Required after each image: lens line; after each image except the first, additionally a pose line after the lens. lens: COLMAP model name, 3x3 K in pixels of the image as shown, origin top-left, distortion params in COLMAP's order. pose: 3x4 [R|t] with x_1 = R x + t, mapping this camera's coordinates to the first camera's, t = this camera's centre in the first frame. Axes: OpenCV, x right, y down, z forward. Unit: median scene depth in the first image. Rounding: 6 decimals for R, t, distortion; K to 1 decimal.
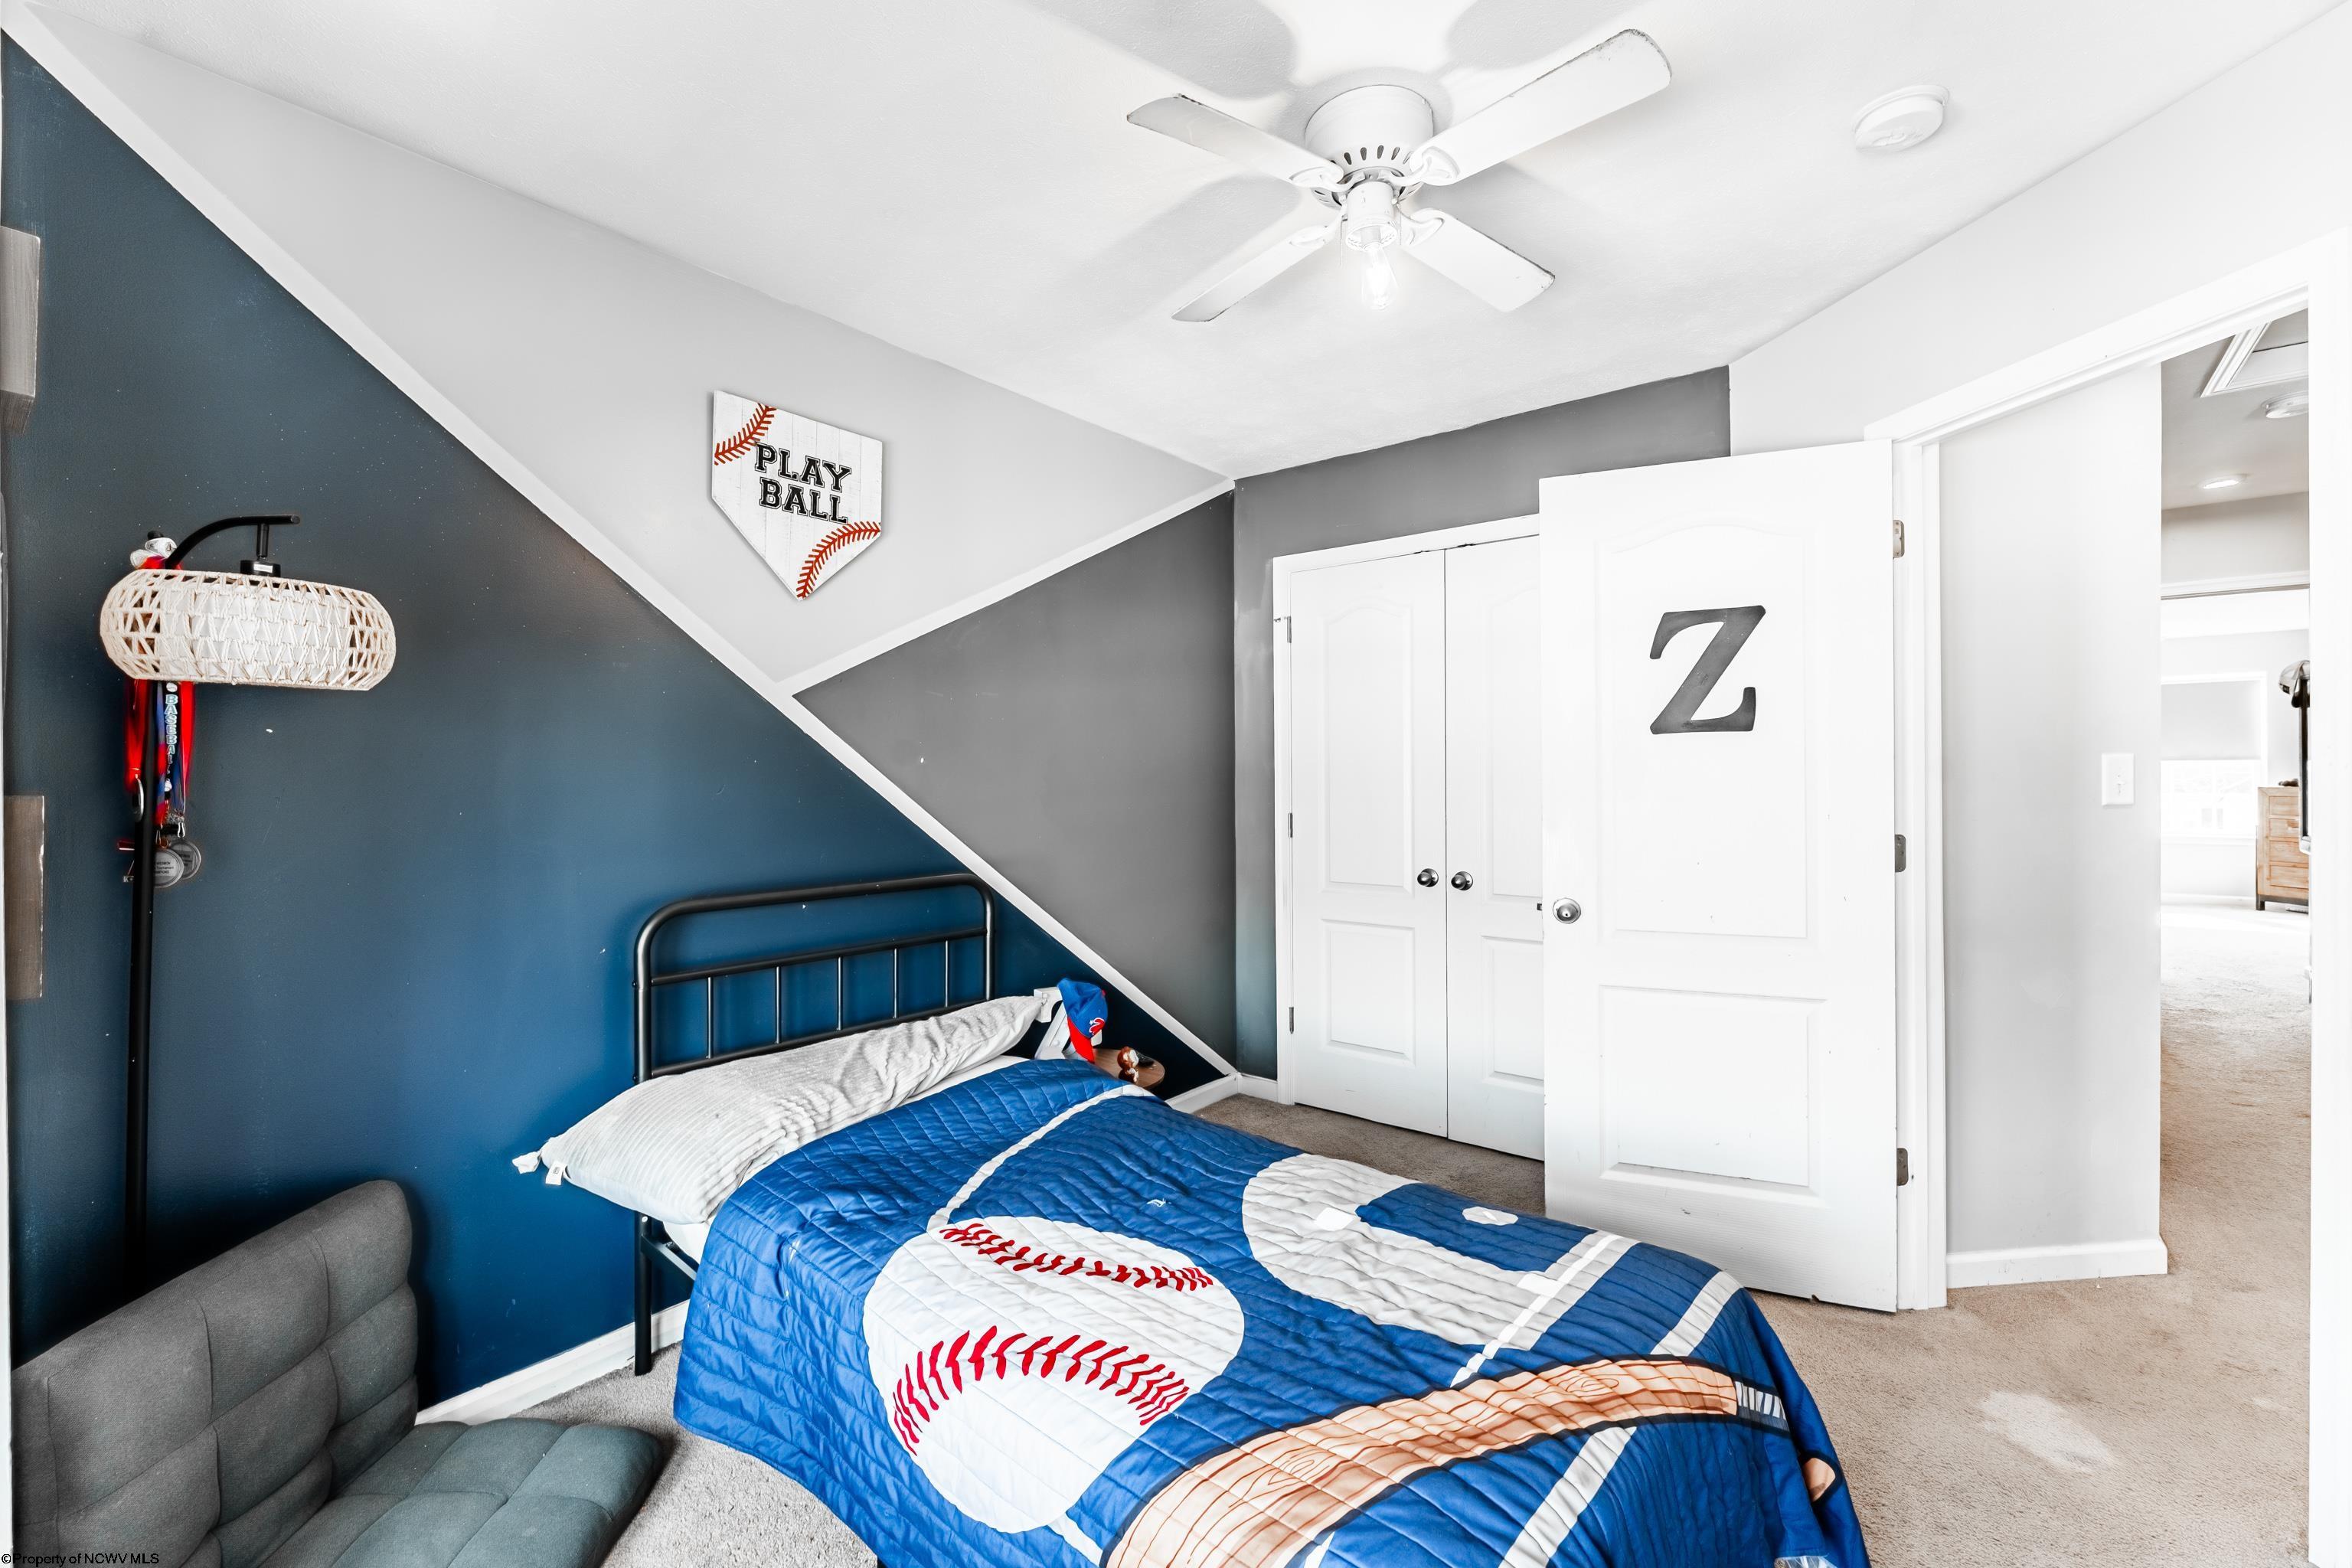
lens RADIAL K [[964.6, 0, 1176.0], [0, 964.6, 784.0], [0, 0, 1]] dist [0.000270, 0.000088]
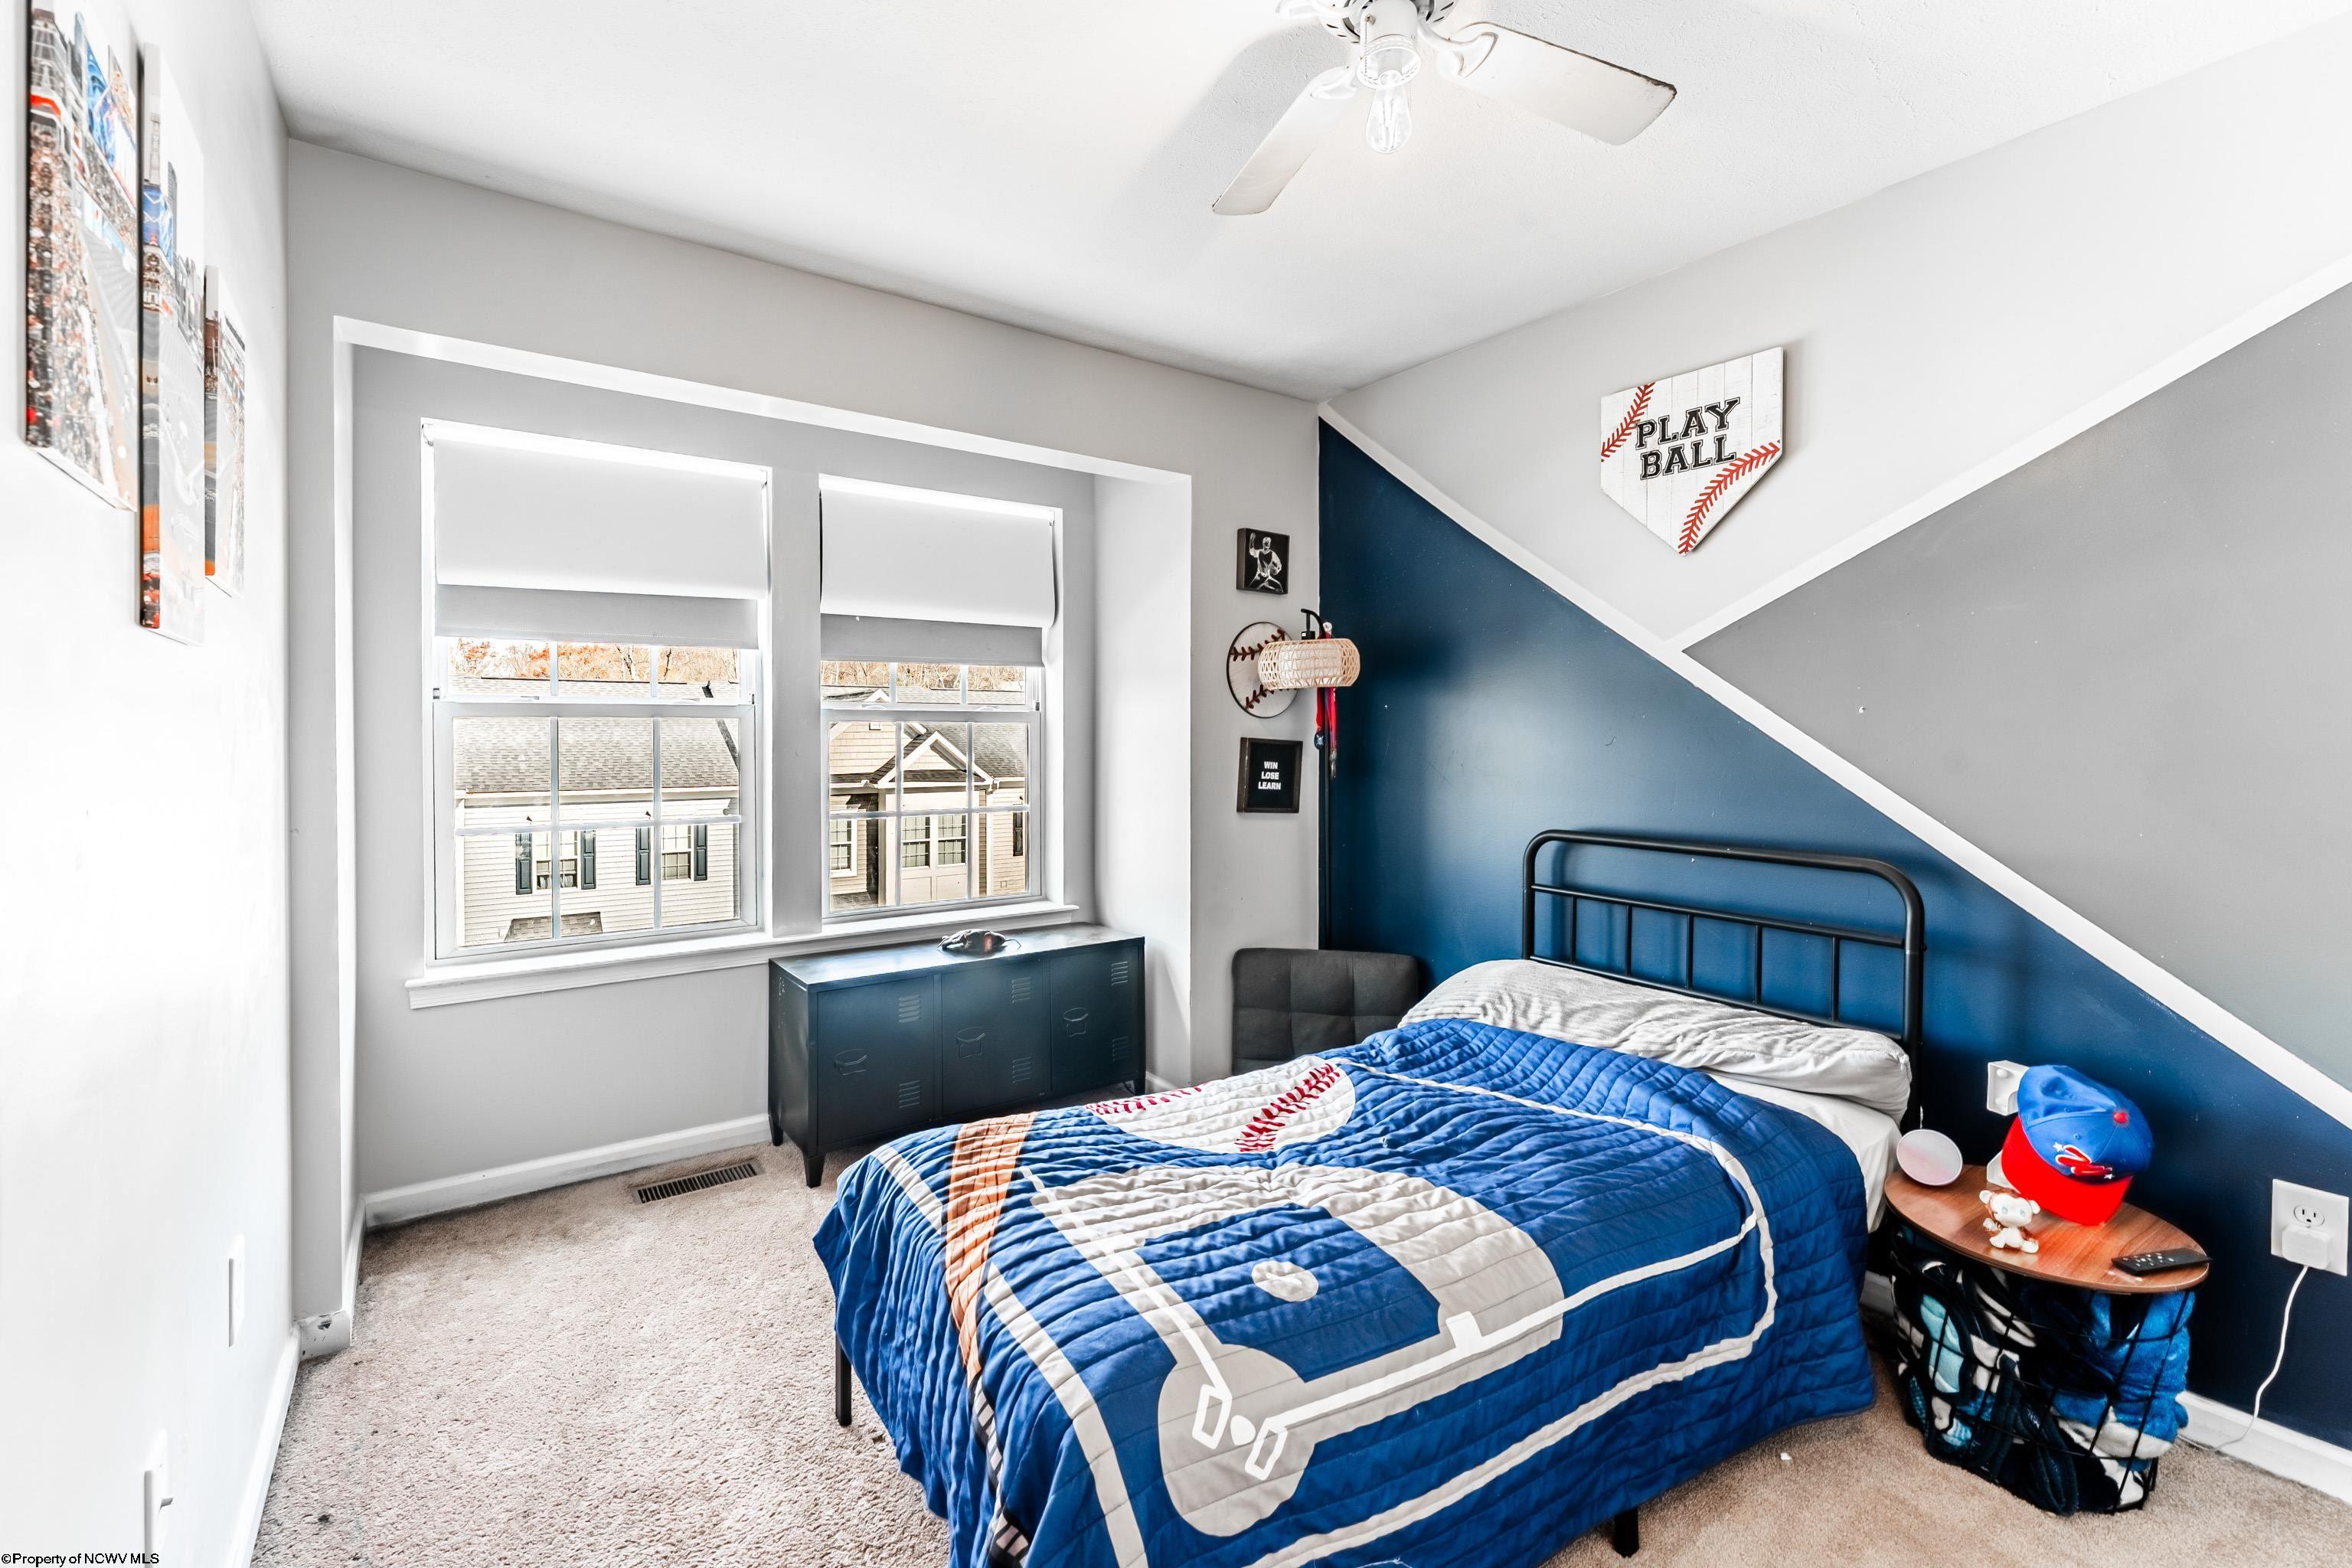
lens RADIAL K [[1028.6, 0, 1173.5], [0, 1028.6, 749.1], [0, 0, 1]] dist [0.000815, 0.000059]
pose [[-0.261422, 0.021366, -0.964988, 0.803737], [-0.005218, 0.999709, 0.023548, -0.010496], [0.965210, 0.011191, -0.261235, 0.773905]]
